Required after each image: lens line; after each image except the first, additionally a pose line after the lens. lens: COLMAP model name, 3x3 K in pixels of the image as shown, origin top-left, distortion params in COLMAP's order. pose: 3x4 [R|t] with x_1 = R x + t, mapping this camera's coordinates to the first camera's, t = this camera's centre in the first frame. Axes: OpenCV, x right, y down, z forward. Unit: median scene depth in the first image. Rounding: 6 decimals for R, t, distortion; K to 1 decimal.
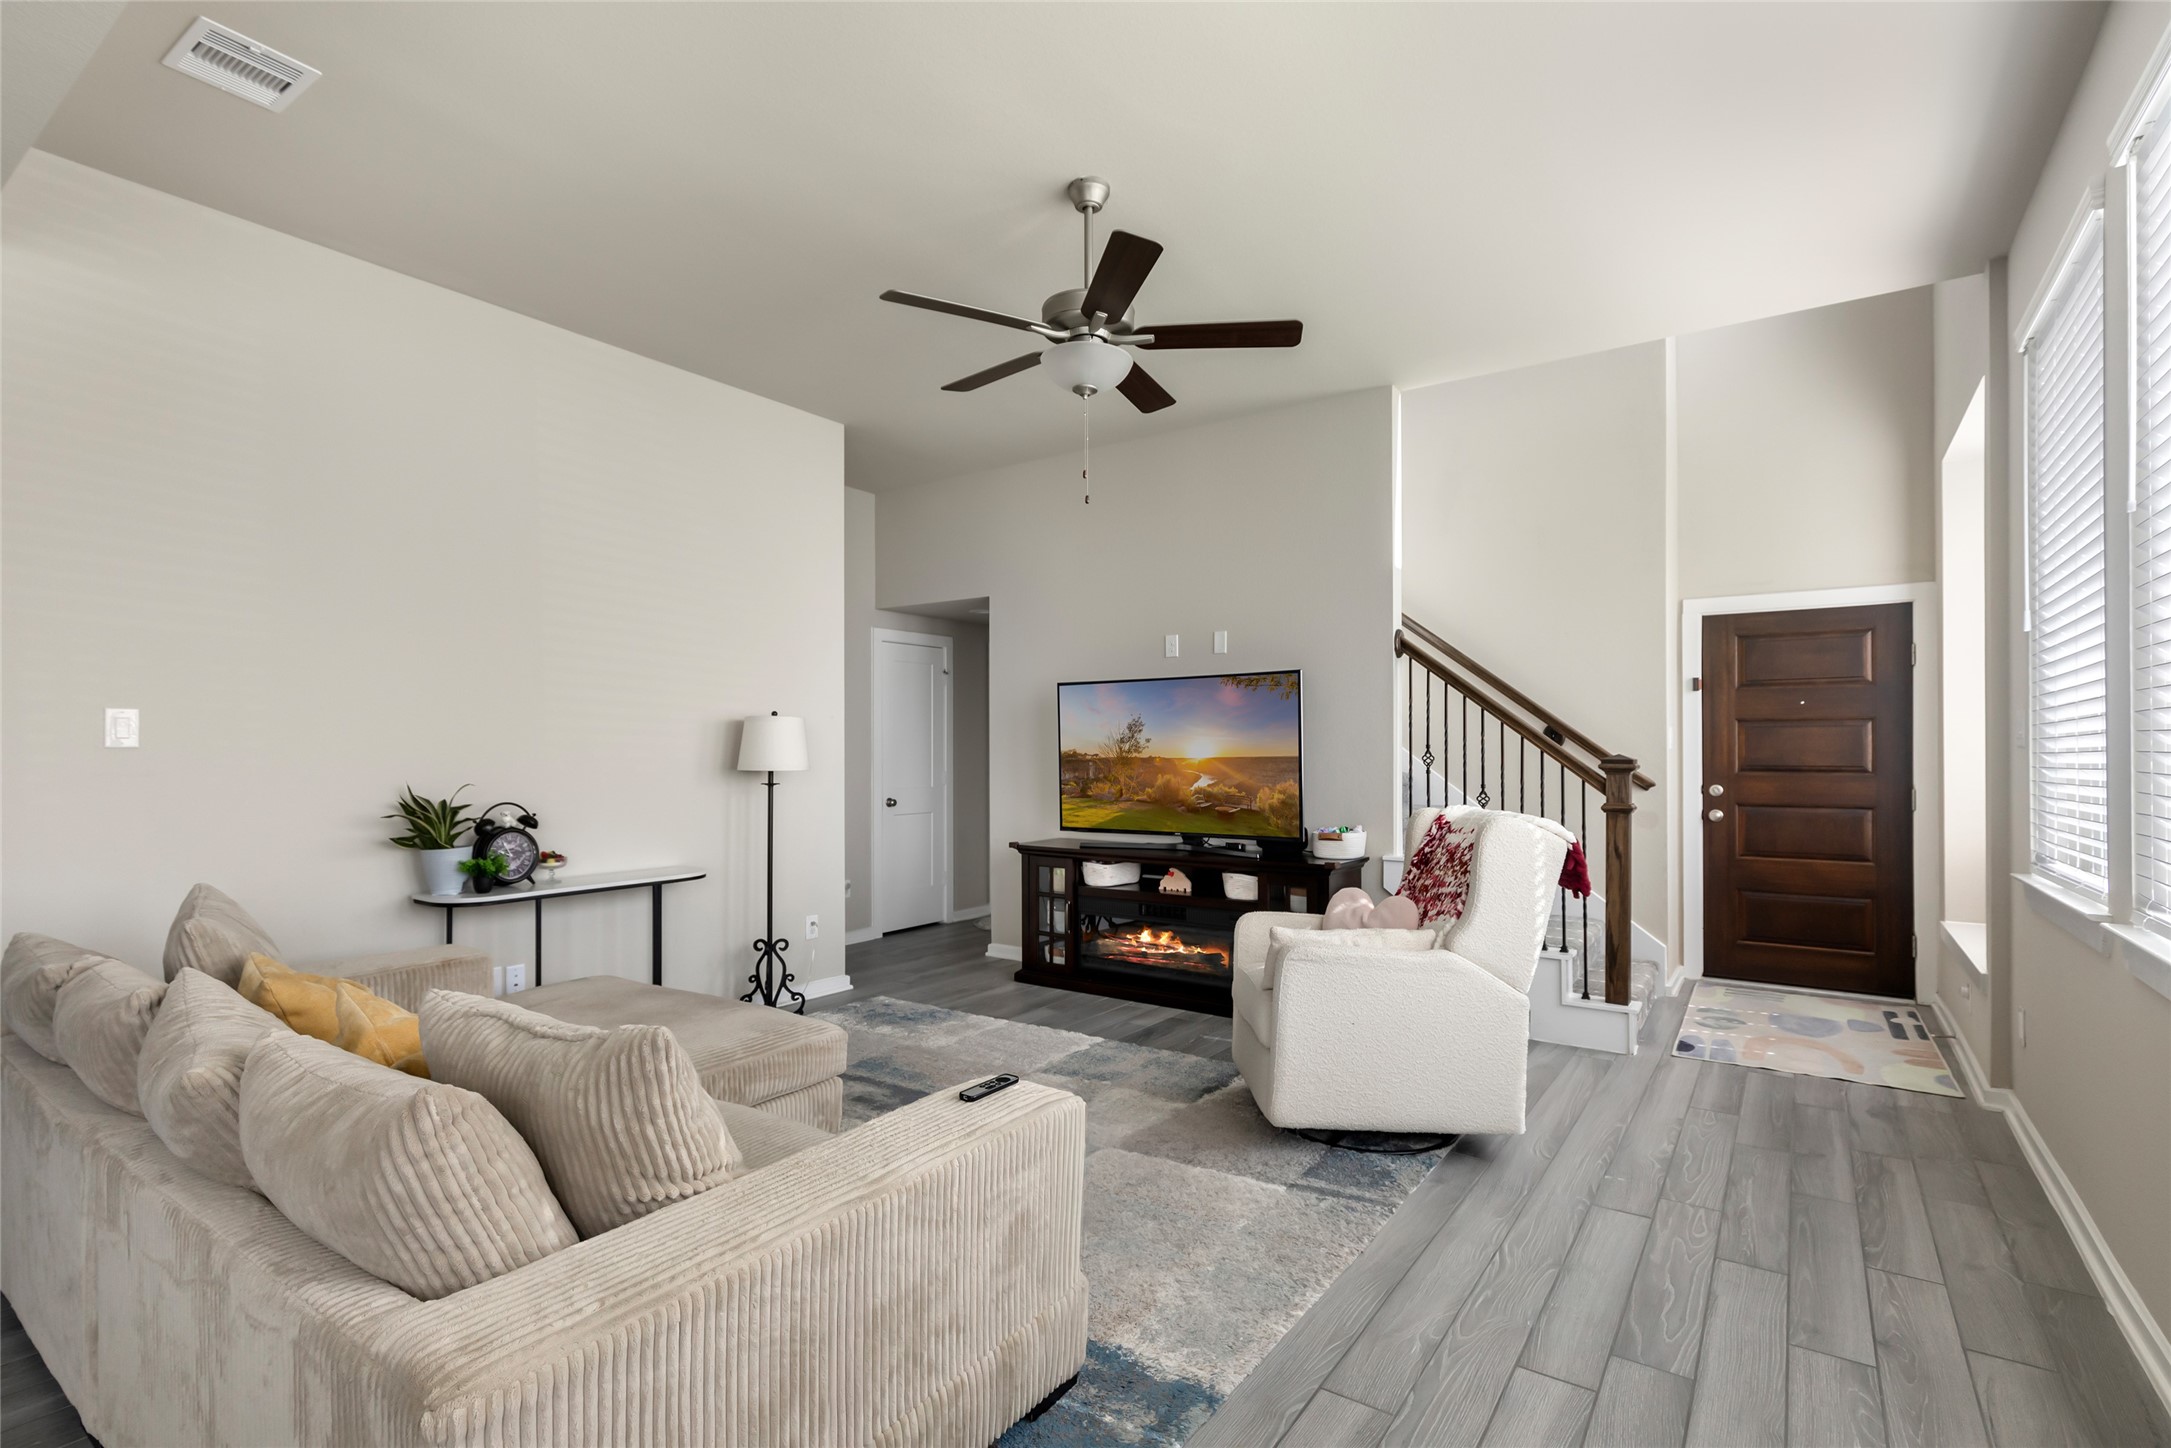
lens RADIAL K [[992.7, 0, 1090.0], [0, 992.7, 744.9], [0, 0, 1]] dist [0.001162, 0.000396]
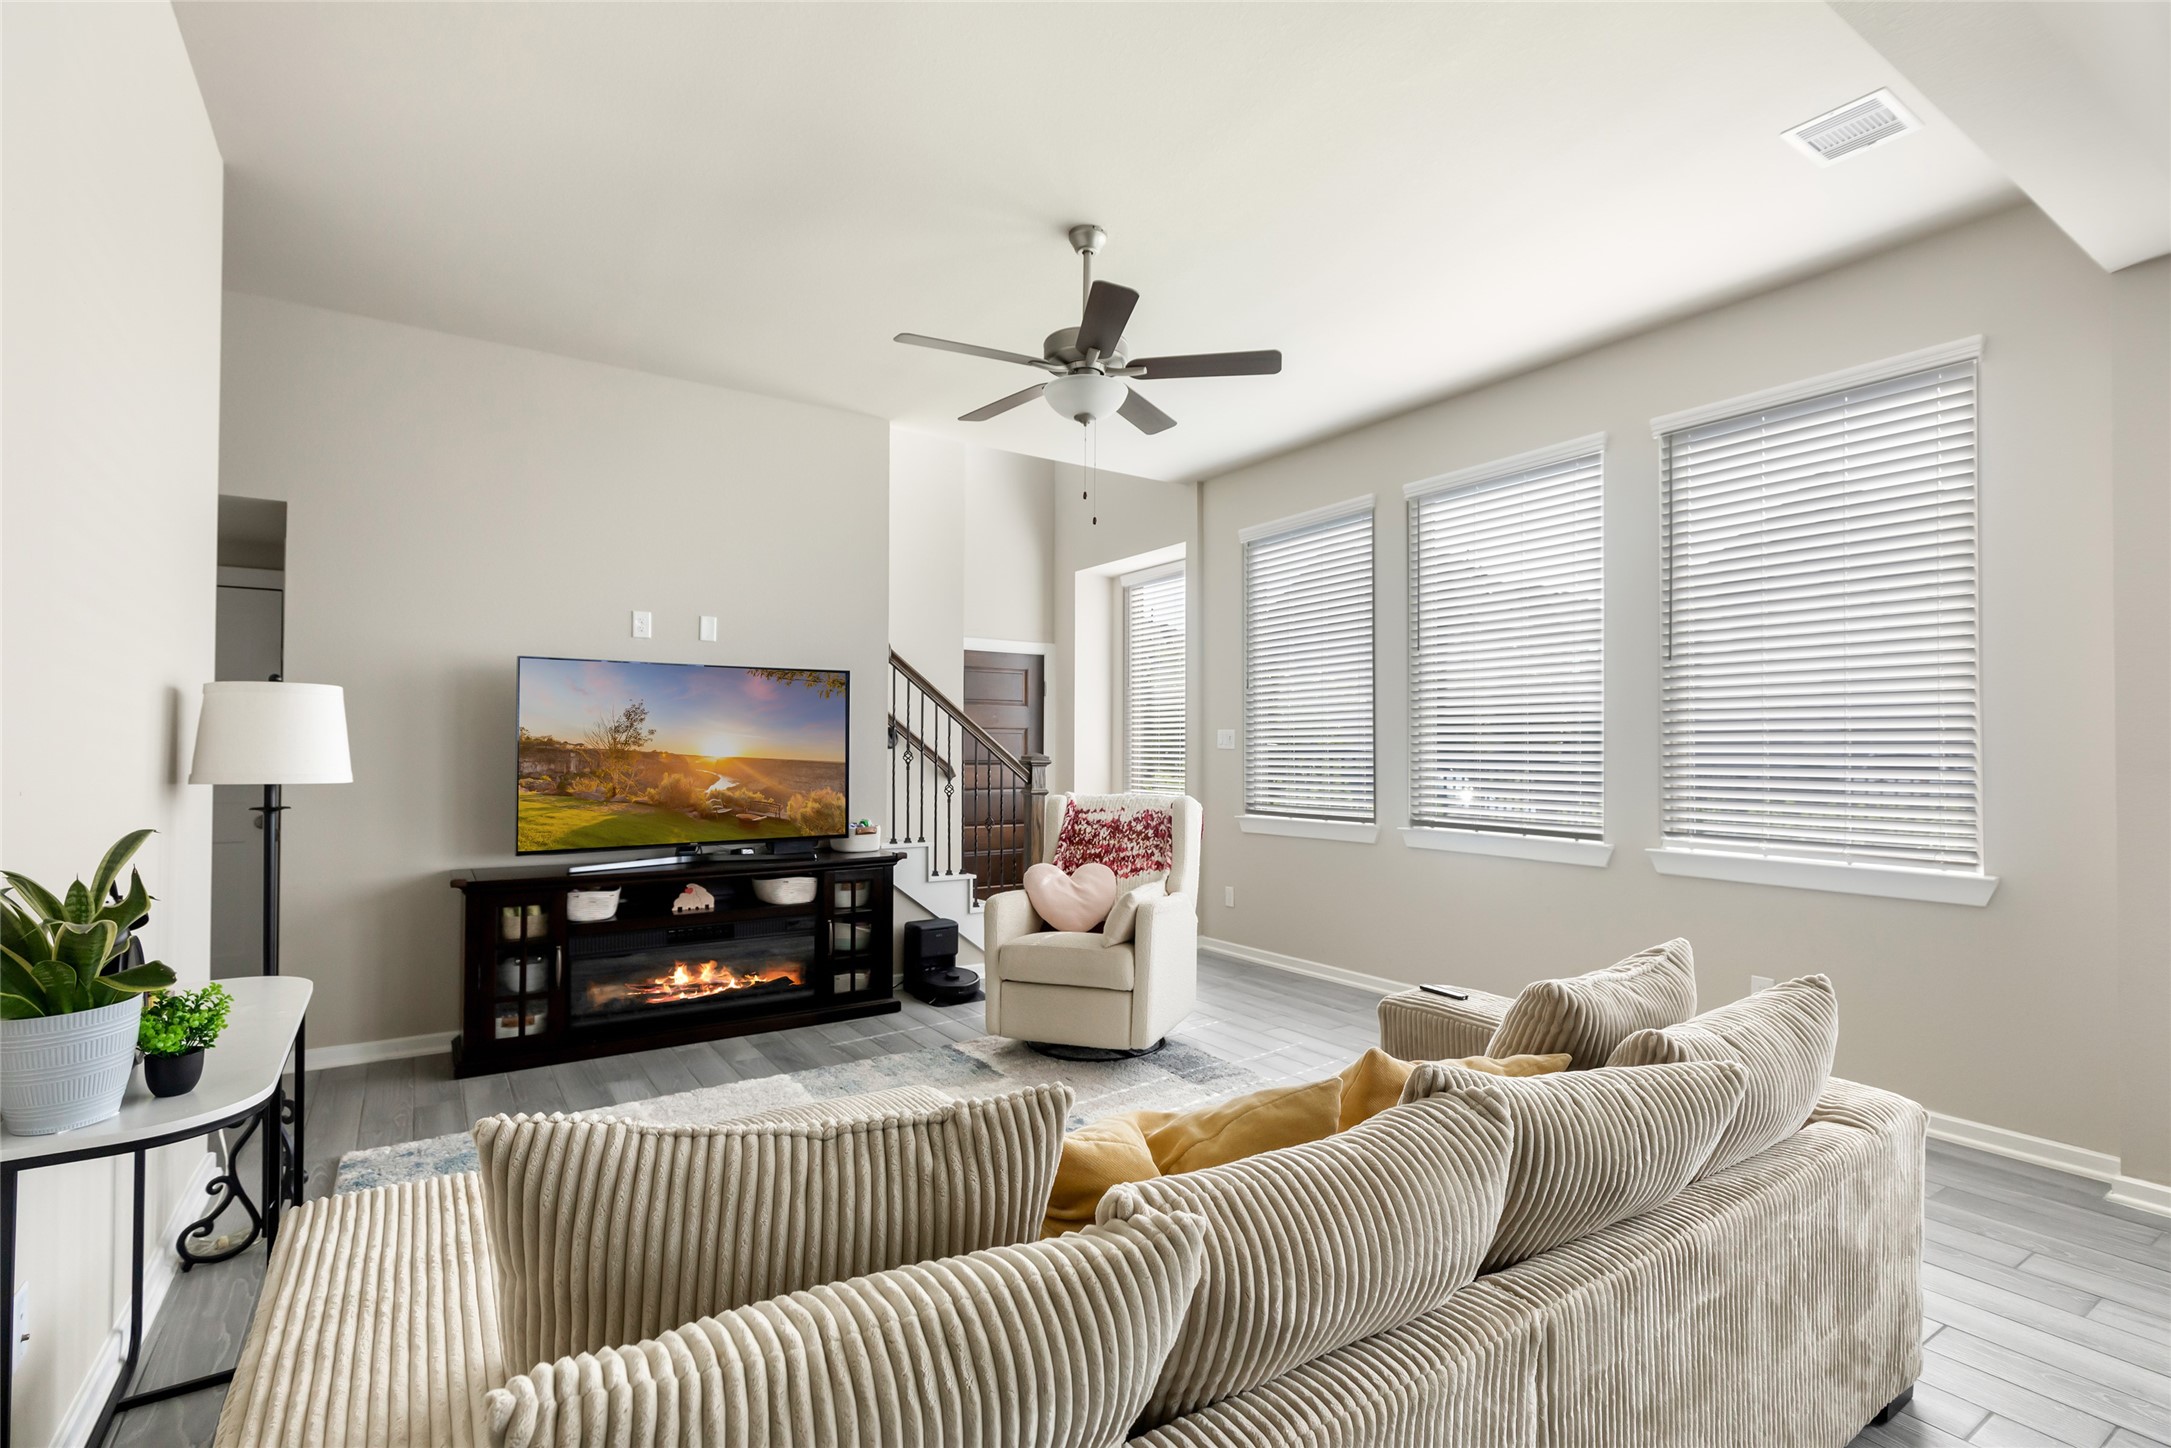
lens RADIAL K [[1019.2, 0, 1085.5], [0, 1019.2, 724.0], [0, 0, 1]] dist [0.002900, 0.000438]
pose [[0.367677, 0.026318, 0.929581, -0.682053], [-0.009470, 0.999654, -0.024556, 0.003013], [-0.929905, 0.000225, 0.367799, 0.383109]]
